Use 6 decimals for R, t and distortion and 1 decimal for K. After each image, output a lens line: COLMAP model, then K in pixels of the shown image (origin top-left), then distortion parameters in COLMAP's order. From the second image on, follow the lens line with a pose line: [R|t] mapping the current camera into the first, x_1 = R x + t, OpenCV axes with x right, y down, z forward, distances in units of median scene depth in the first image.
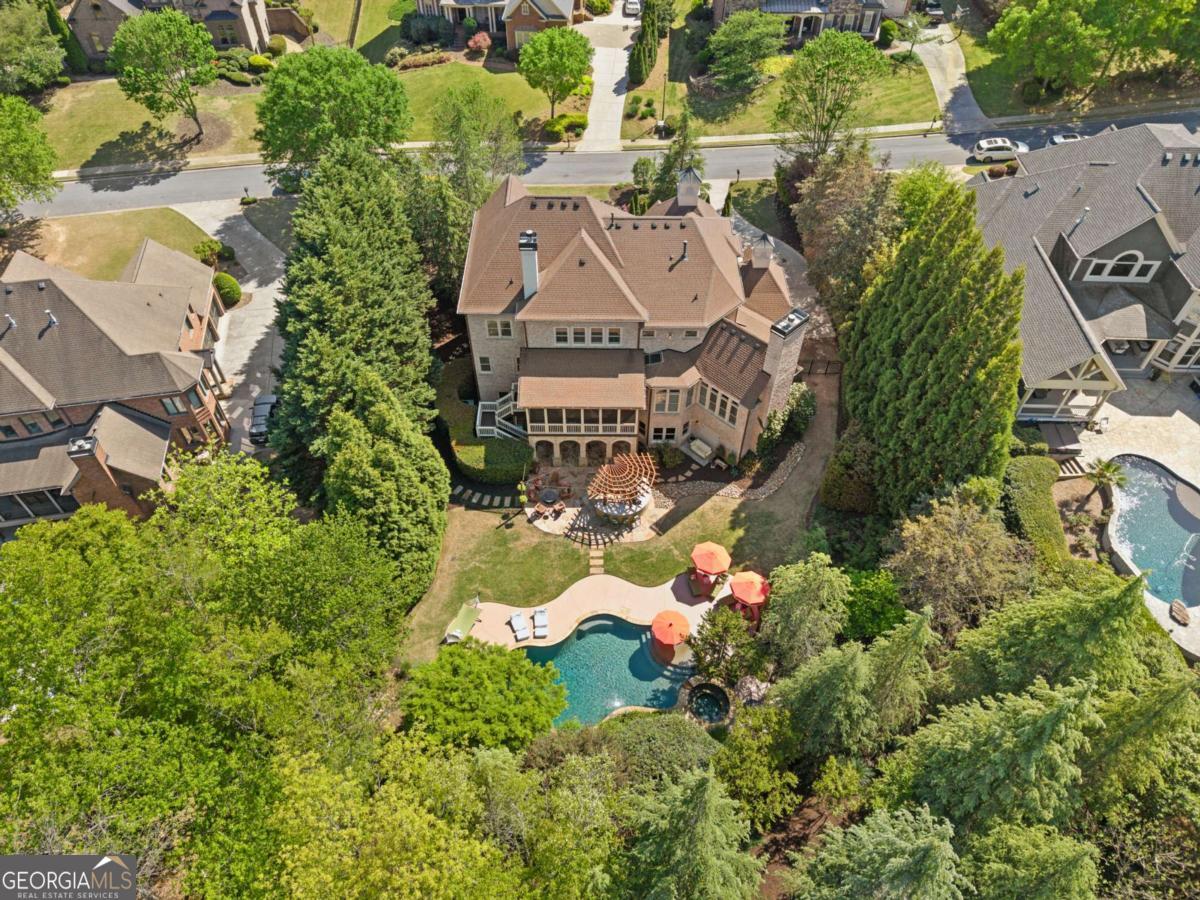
lens RADIAL K [[811.9, 0, 604.7], [0, 811.9, 467.1], [0, 0, 1]] dist [0.047773, -0.054787]
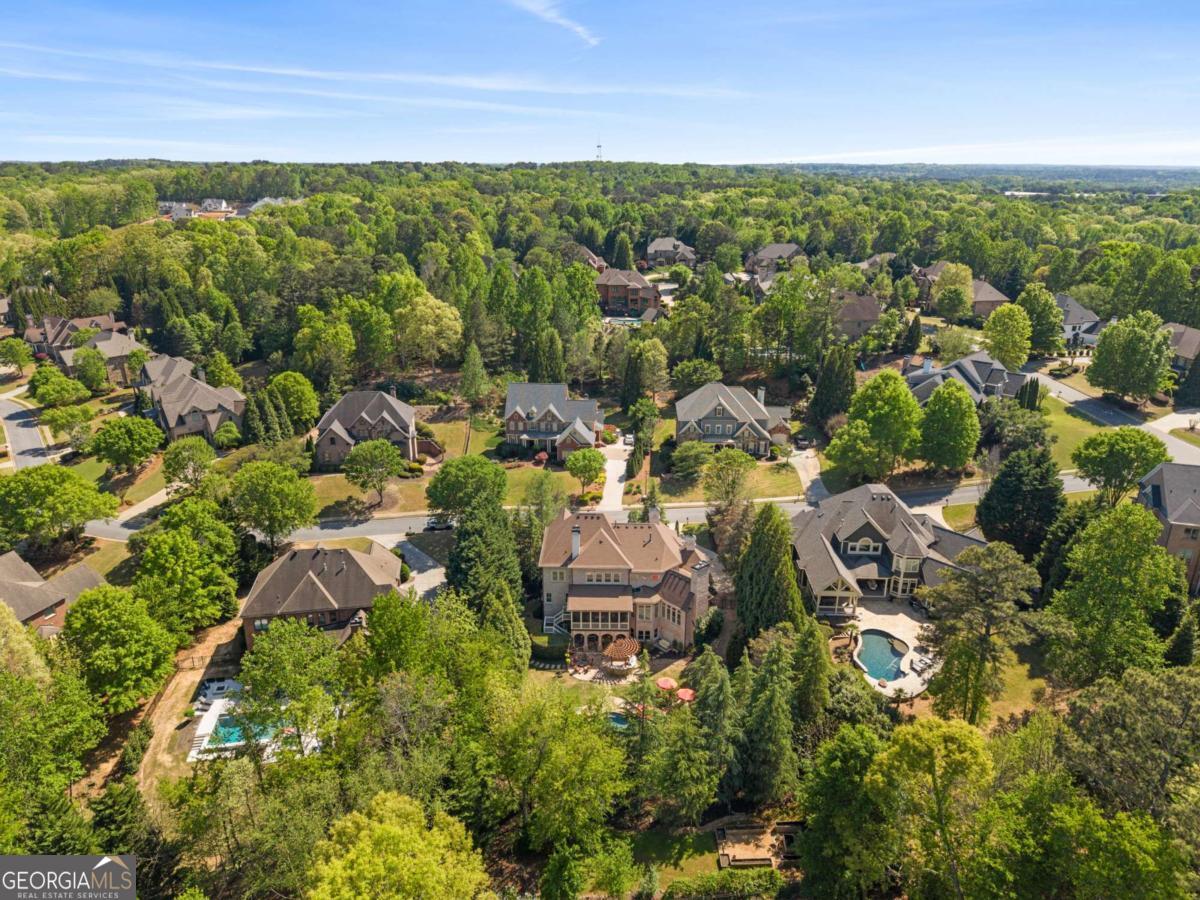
lens RADIAL K [[811.9, 0, 604.7], [0, 811.9, 467.1], [0, 0, 1]] dist [0.047773, -0.054787]
pose [[0.999923, 0.002039, -0.012226, 0.005932], [-0.007534, 0.883213, -0.468911, 0.495342], [0.009842, 0.468968, 0.883161, -0.823528]]
